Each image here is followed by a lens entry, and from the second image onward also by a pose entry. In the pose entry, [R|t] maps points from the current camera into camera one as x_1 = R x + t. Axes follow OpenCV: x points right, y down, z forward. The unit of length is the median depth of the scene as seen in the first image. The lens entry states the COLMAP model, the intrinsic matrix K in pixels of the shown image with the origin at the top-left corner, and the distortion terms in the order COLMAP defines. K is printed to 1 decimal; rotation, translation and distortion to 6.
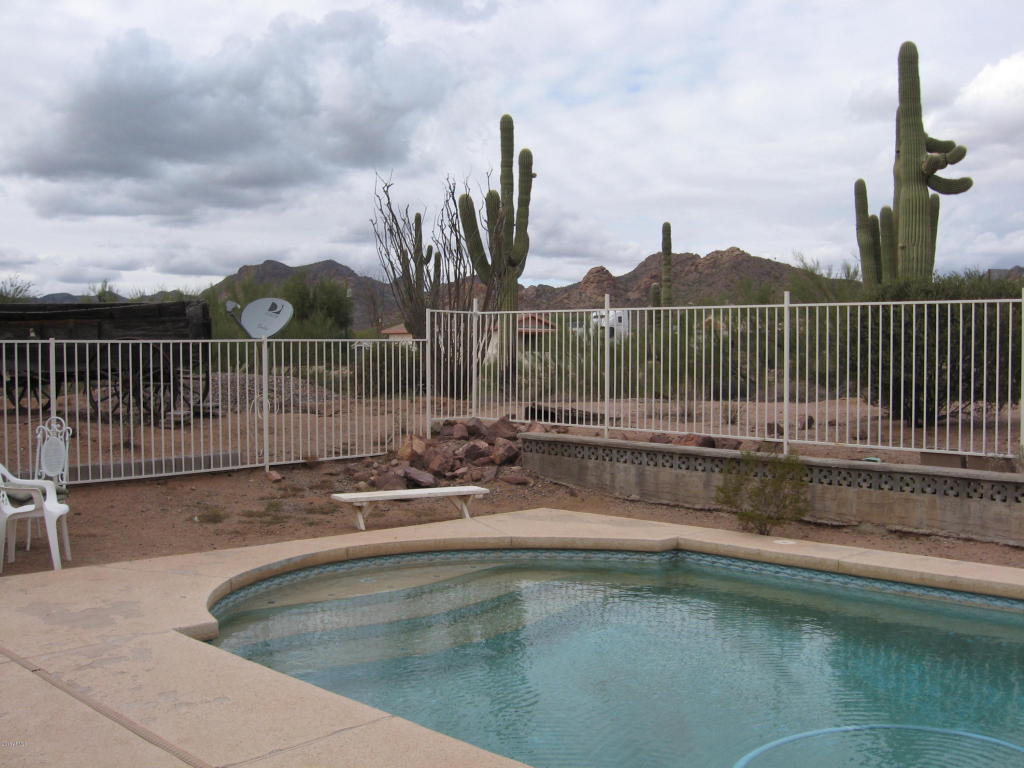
lens RADIAL K [[1079.4, 0, 512.0], [0, 1079.4, 384.0], [0, 0, 1]] dist [-0.105876, 0.009748]
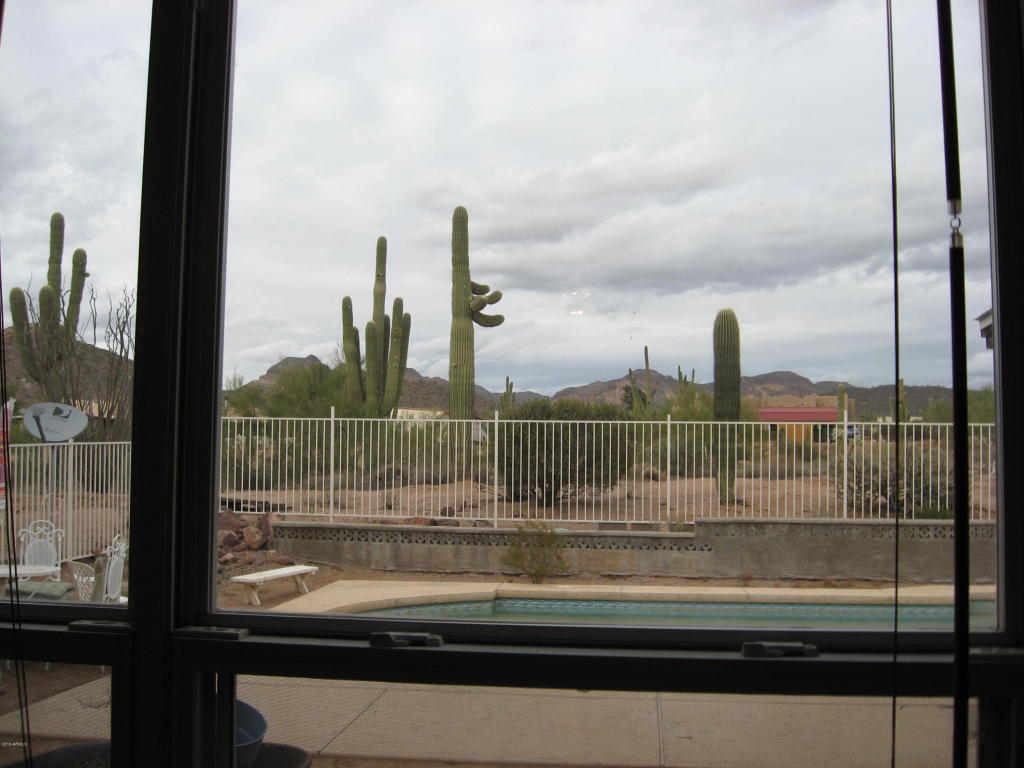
lens RADIAL K [[1079.4, 0, 512.0], [0, 1079.4, 384.0], [0, 0, 1]] dist [-0.105876, 0.009748]
pose [[0.801358, 0.031780, 0.597340, -0.543700], [0.013504, 0.997372, -0.071178, -0.020669], [-0.598032, 0.065105, 0.798823, -0.124981]]
